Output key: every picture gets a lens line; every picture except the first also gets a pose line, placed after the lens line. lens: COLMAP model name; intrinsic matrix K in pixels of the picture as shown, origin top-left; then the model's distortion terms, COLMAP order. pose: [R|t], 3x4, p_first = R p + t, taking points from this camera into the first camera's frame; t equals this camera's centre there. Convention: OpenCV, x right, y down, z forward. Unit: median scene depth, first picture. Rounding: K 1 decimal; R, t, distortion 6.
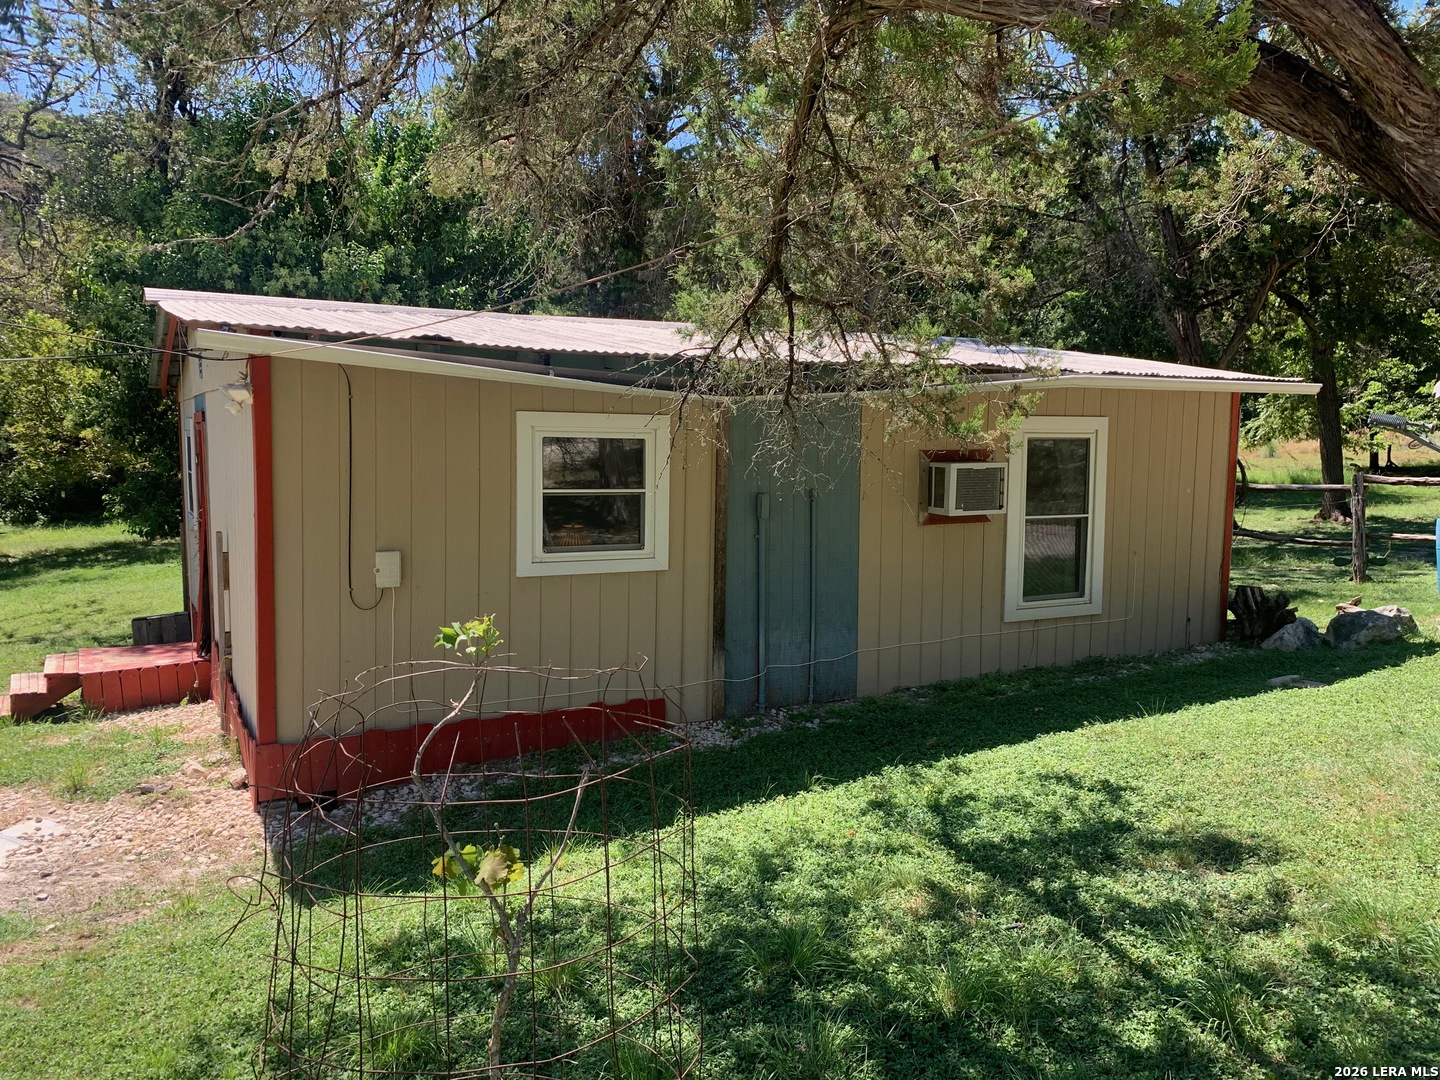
lens RADIAL K [[1083.3, 0, 721.2], [0, 1083.3, 564.8], [0, 0, 1]] dist [-0.004819, -0.009068]
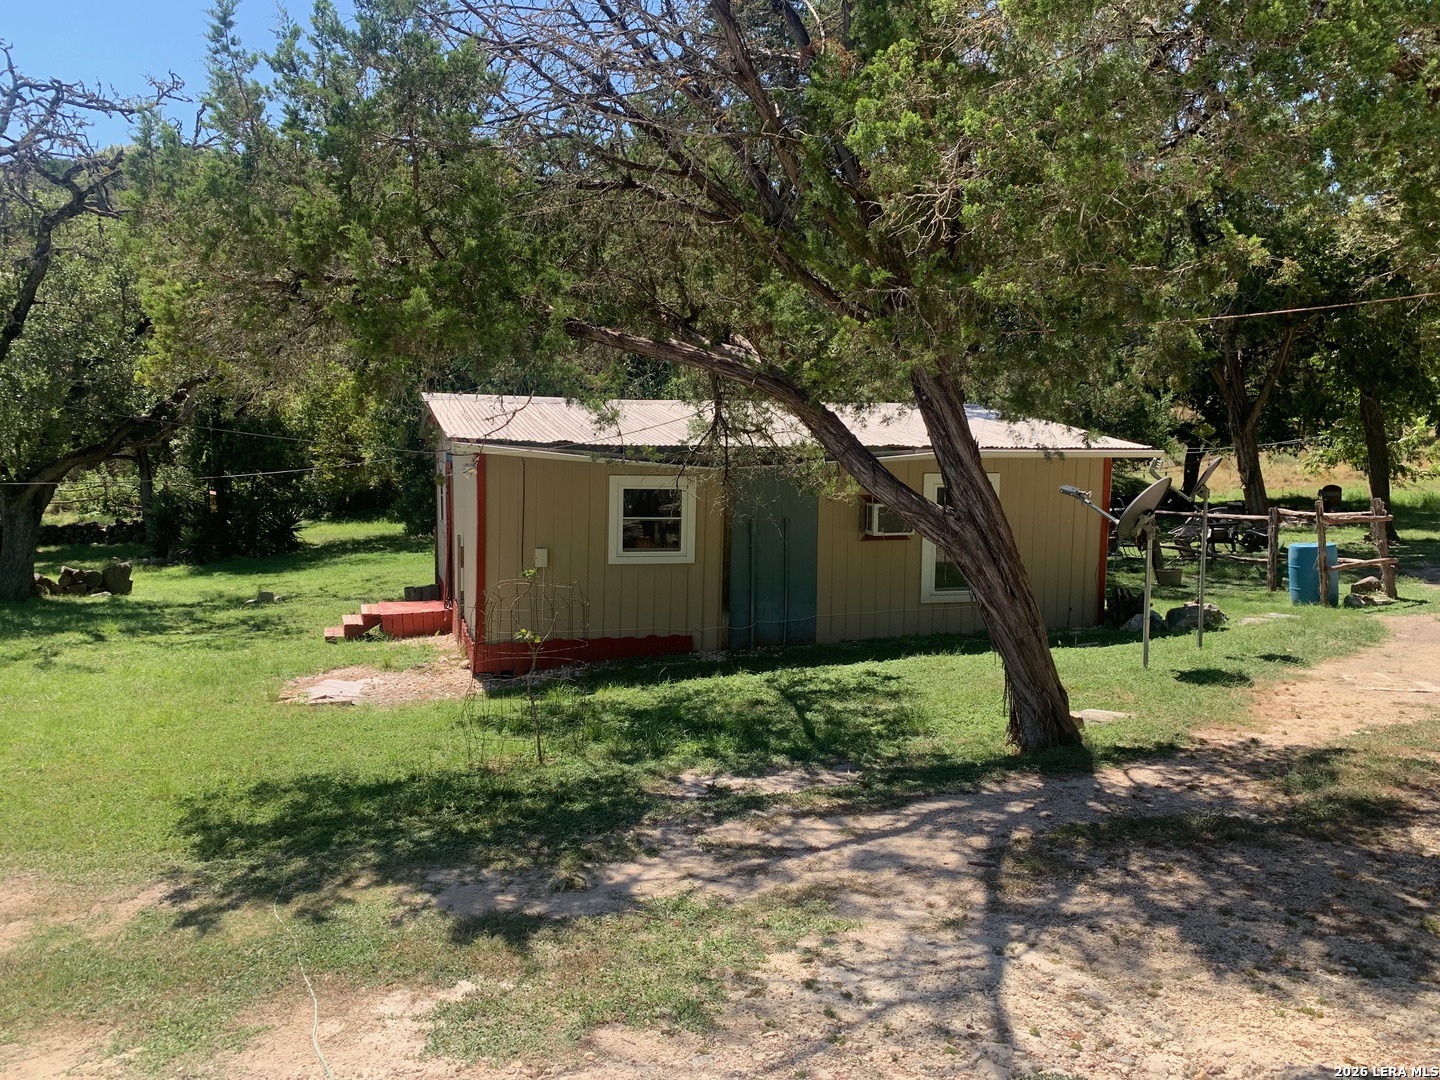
lens RADIAL K [[1083.3, 0, 721.2], [0, 1083.3, 564.8], [0, 0, 1]] dist [-0.004819, -0.009068]
pose [[0.981326, 0.028454, -0.190234, 0.296031], [-0.028626, 0.999588, 0.001843, 0.002694], [0.190209, 0.003637, 0.981737, -0.659588]]
